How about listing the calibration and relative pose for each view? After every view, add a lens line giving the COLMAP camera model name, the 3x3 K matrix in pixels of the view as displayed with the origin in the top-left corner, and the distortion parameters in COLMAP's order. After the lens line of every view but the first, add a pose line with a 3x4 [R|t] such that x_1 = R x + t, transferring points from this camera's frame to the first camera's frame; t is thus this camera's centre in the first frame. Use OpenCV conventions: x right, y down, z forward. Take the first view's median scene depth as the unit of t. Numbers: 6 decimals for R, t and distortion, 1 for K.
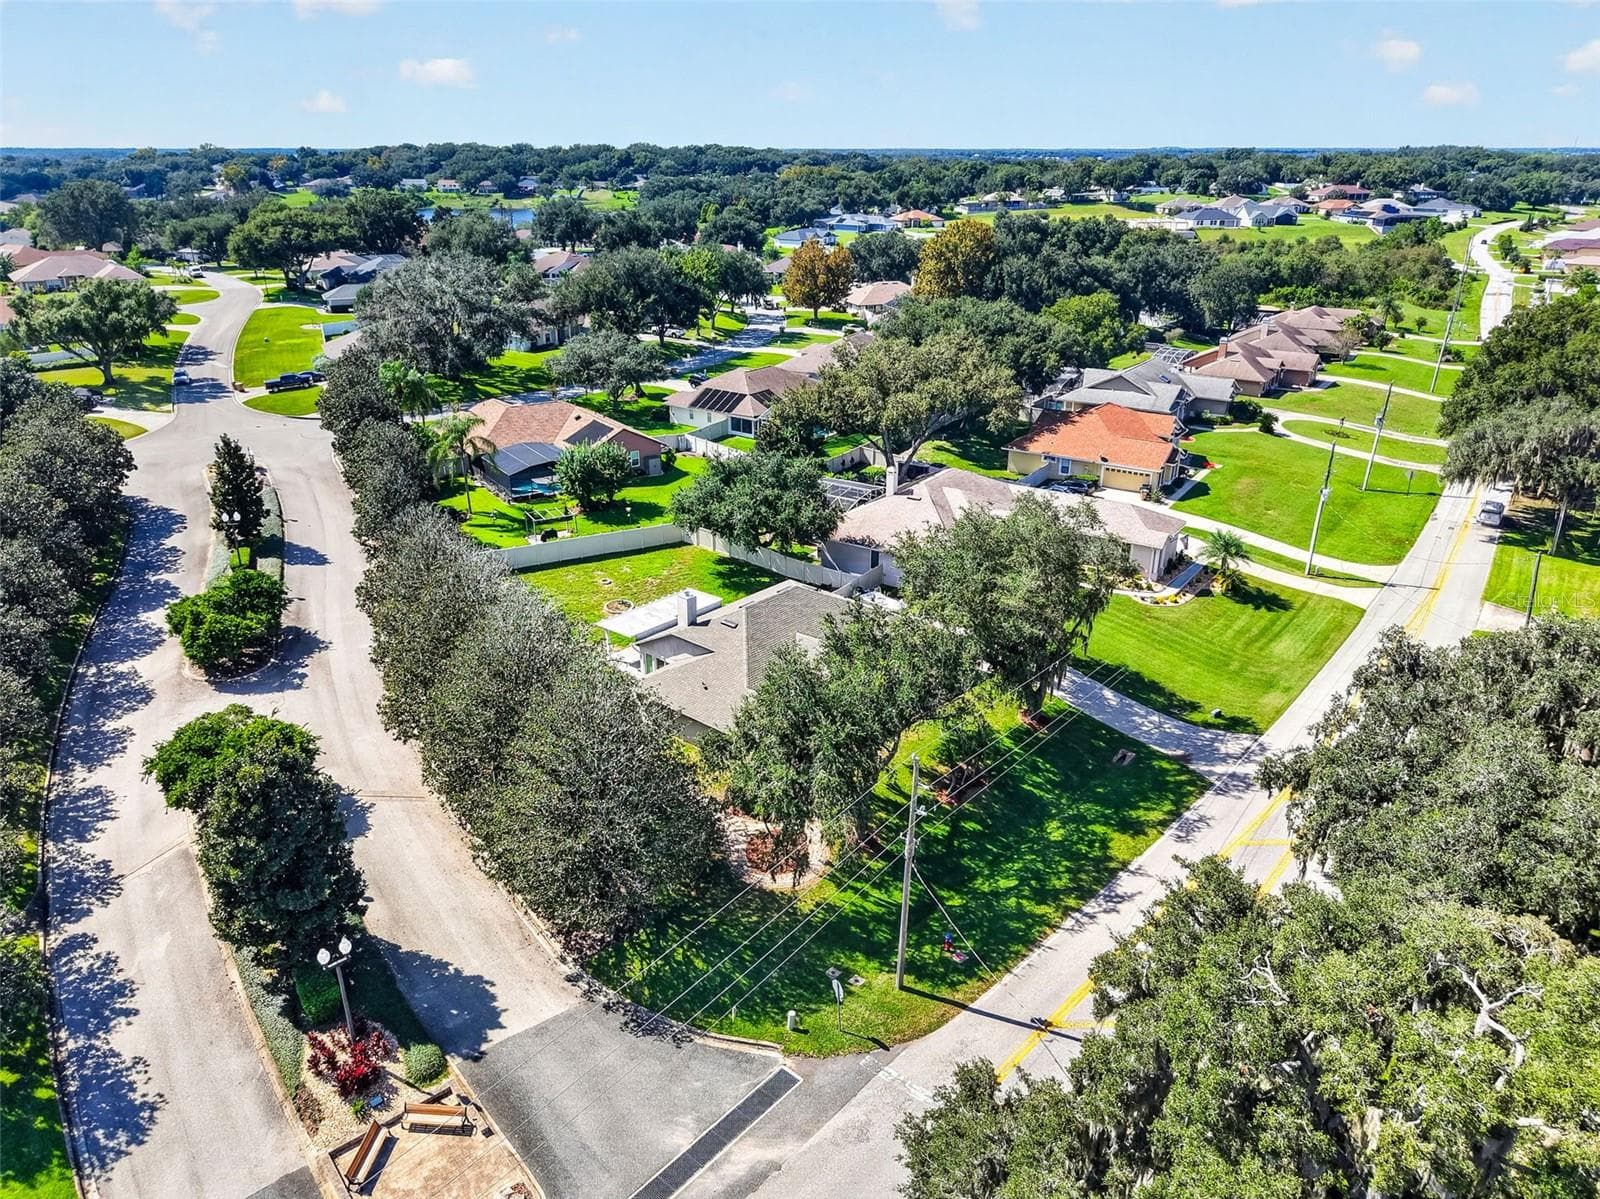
lens RADIAL K [[1122.6, 0, 866.0], [0, 1122.6, 594.6], [0, 0, 1]] dist [0.051528, -0.066542]
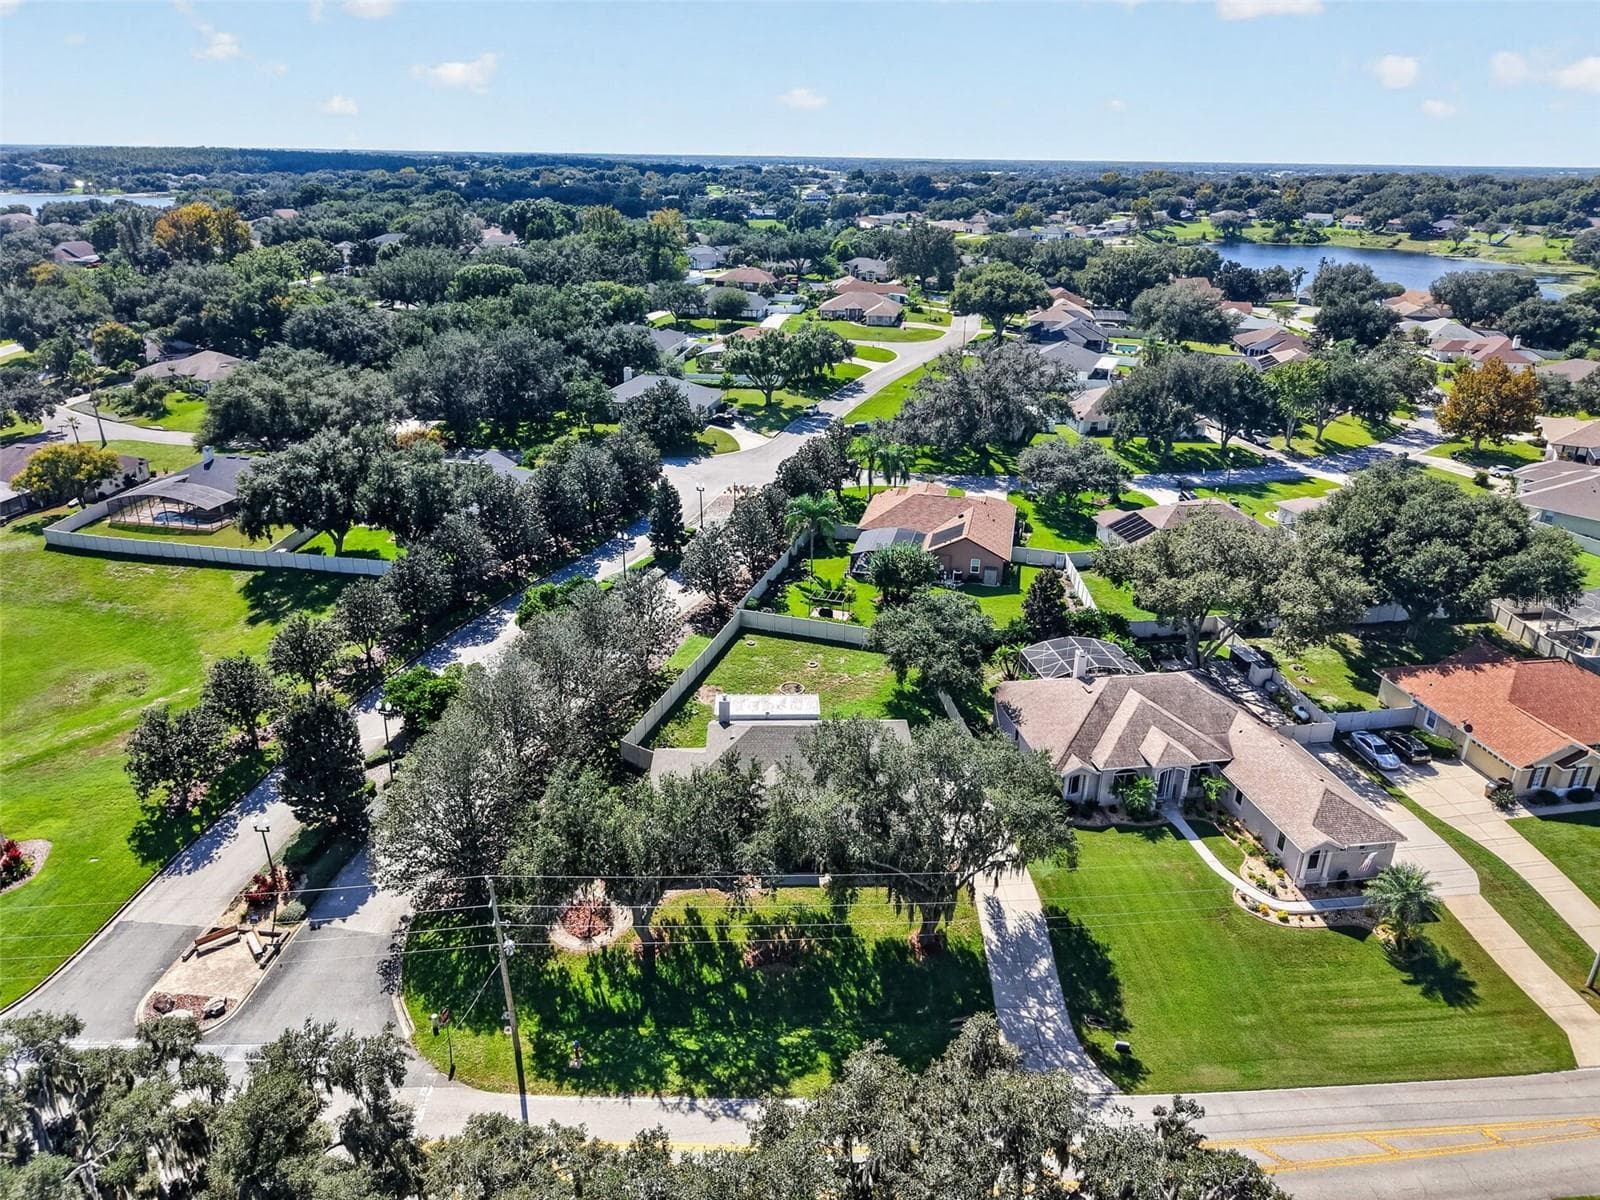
lens RADIAL K [[1143.7, 0, 800.0], [0, 1143.7, 600.0], [0, 0, 1]] dist [-0.001111, -0.001457]
pose [[0.662644, 0.288289, -0.691226, 0.662185], [-0.291462, 0.949452, 0.116577, -0.251192], [0.689894, 0.124217, 0.713174, 0.169807]]
